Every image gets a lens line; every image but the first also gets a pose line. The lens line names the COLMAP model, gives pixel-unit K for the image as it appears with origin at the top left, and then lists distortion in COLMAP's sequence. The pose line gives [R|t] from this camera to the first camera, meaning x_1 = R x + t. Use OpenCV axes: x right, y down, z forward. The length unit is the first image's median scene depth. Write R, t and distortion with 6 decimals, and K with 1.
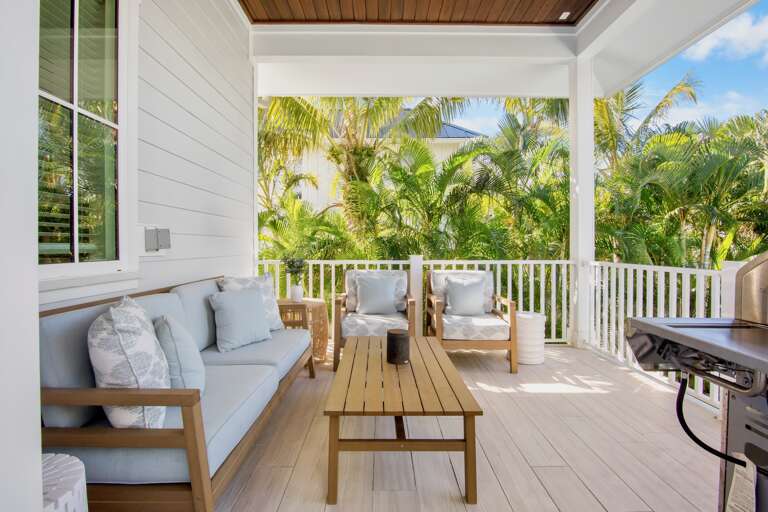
lens RADIAL K [[377.1, 0, 380.9], [0, 377.1, 248.4], [0, 0, 1]] dist [-0.022398, -0.000109]
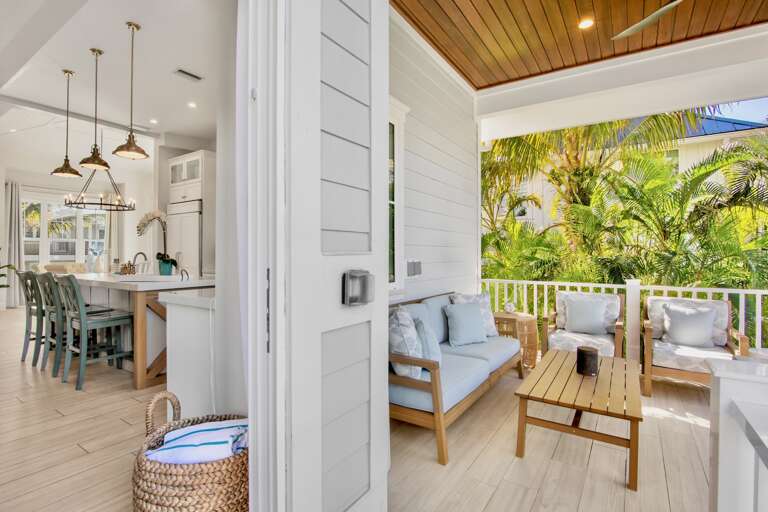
lens RADIAL K [[377.1, 0, 380.9], [0, 377.1, 248.4], [0, 0, 1]] dist [-0.022398, -0.000109]
pose [[0.828126, -0.003586, -0.560530, 0.115999], [-0.008878, 0.999770, -0.019514, -0.050490], [0.560471, 0.021137, 0.827904, -0.259125]]
